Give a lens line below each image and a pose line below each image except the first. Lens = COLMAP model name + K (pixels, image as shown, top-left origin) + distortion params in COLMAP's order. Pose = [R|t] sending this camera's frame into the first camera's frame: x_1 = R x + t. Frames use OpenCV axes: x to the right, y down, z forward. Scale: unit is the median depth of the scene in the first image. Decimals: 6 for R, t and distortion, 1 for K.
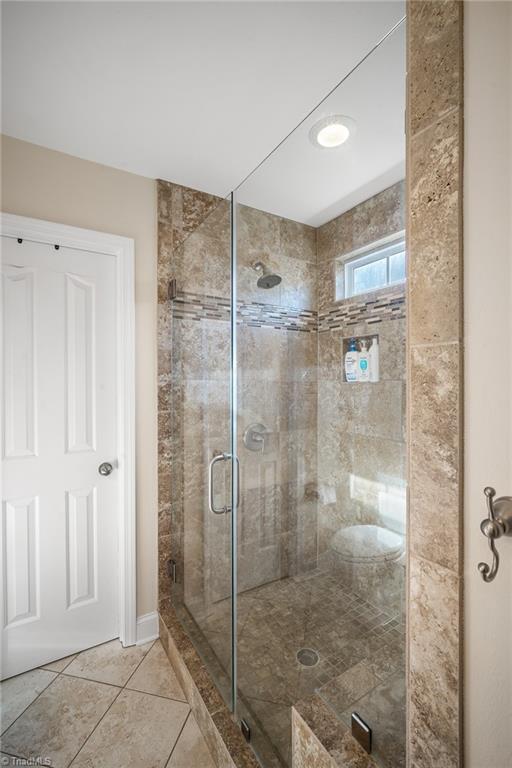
lens RADIAL K [[335.9, 0, 255.9], [0, 335.9, 385.1], [0, 0, 1]] dist [-0.011423, 0.000737]
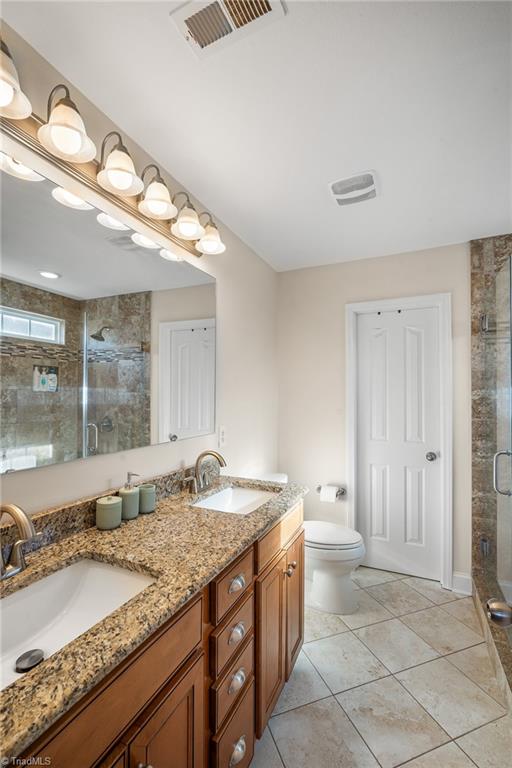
lens RADIAL K [[335.9, 0, 255.1], [0, 335.9, 390.2], [0, 0, 1]] dist [-0.011423, 0.000737]
pose [[0.543786, -0.013756, -0.839111, 0.335035], [-0.011563, 0.999648, -0.023882, 0.008752], [0.839144, 0.022689, 0.543436, -0.402204]]
